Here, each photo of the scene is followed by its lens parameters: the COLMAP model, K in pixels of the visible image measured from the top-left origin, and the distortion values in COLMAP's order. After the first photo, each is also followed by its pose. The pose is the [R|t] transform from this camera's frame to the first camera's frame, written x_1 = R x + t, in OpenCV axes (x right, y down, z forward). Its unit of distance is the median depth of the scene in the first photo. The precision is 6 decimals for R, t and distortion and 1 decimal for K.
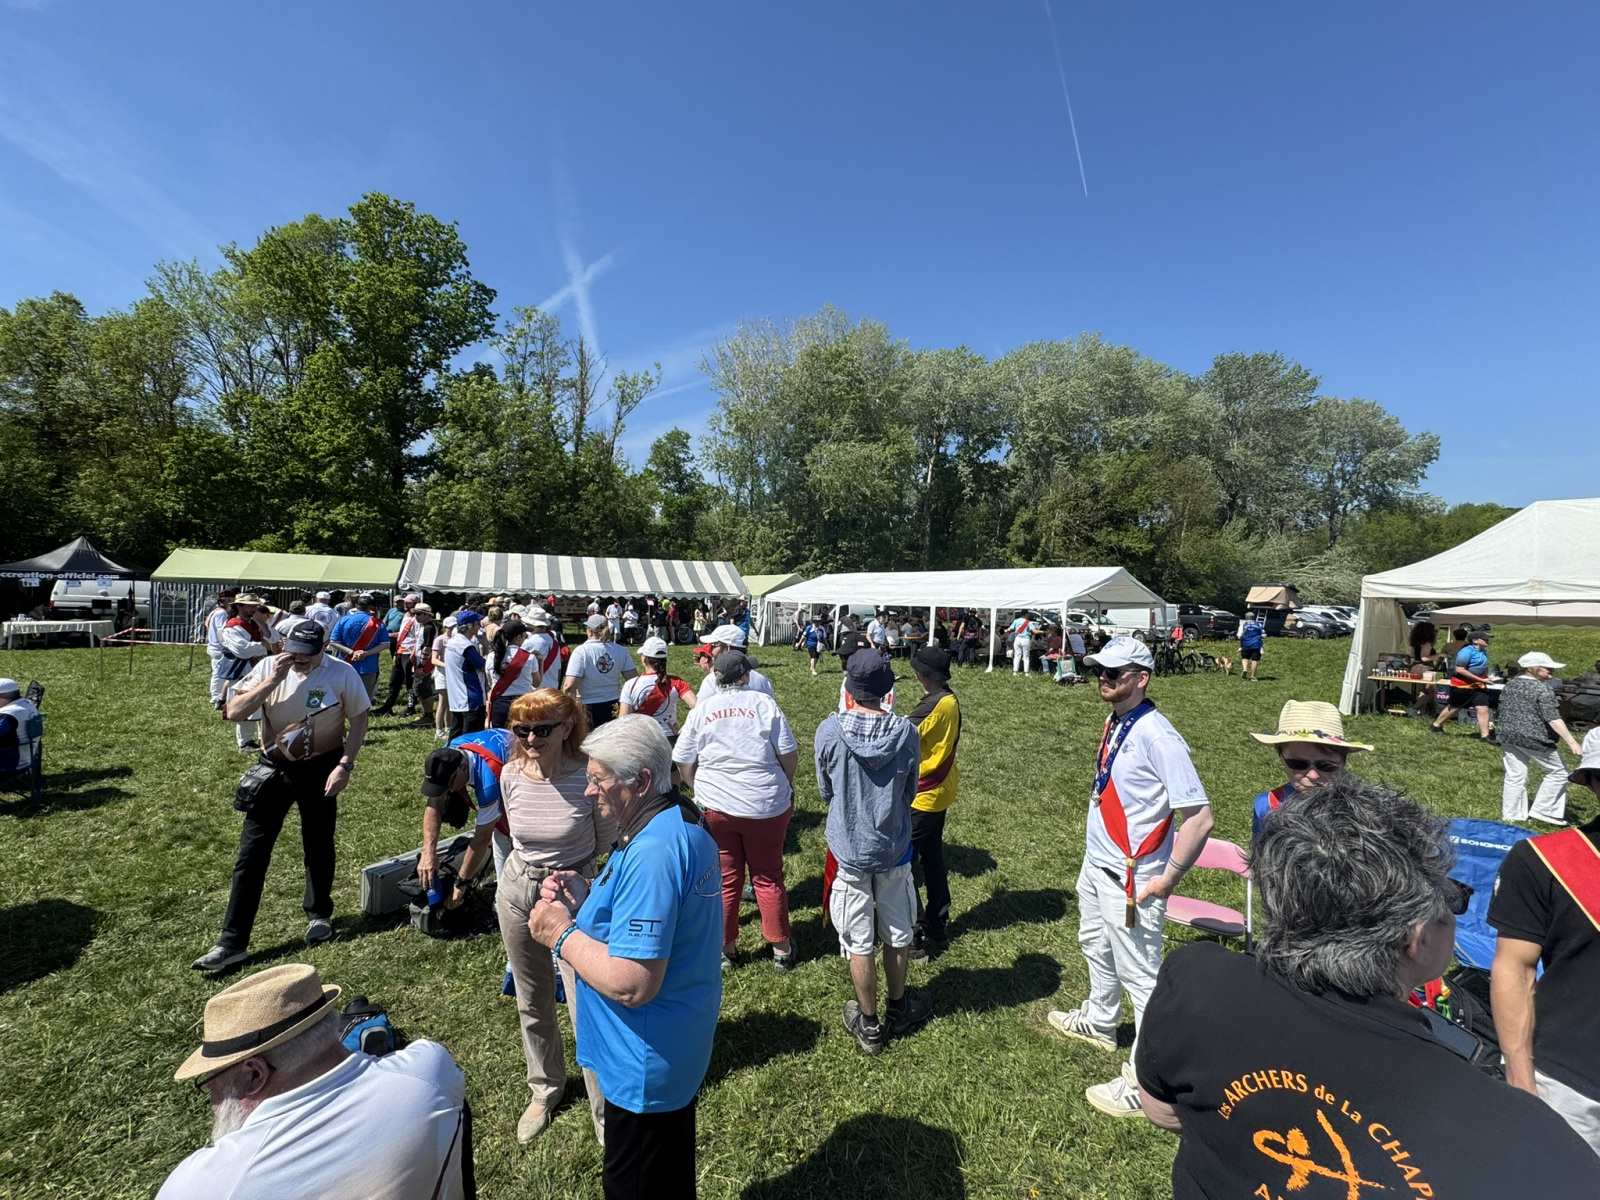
lens RADIAL K [[646.7, 0, 800.0], [0, 646.7, 600.0], [0, 0, 1]] dist [-0.002929, 0.000171]
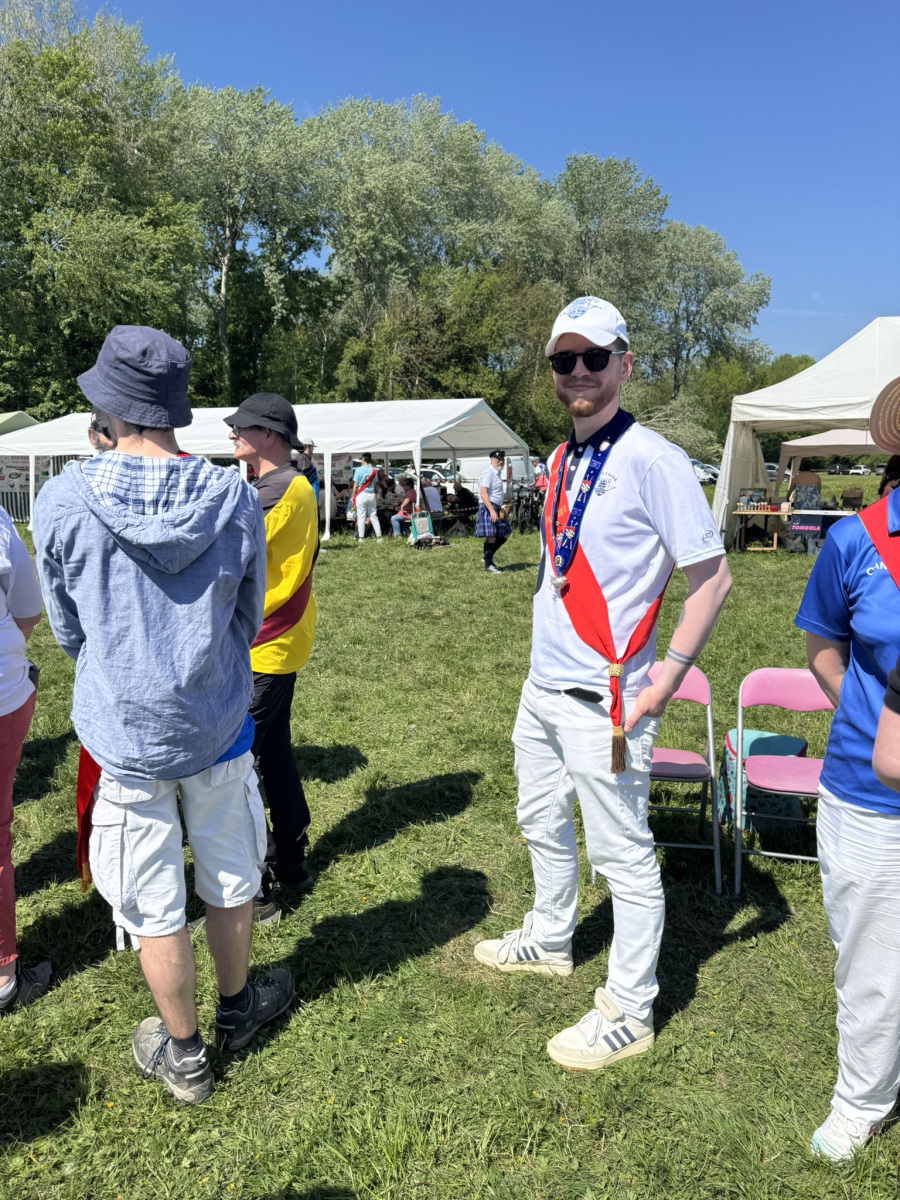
lens RADIAL K [[840.2, 0, 449.0], [0, 840.2, 578.2], [0, 0, 1]] dist [0.138023, -0.170834]
pose [[0.902276, -0.073271, 0.424888, 0.009395], [0.023592, 0.992368, 0.121031, 0.060063], [-0.430514, -0.099179, 0.897118, 0.097638]]
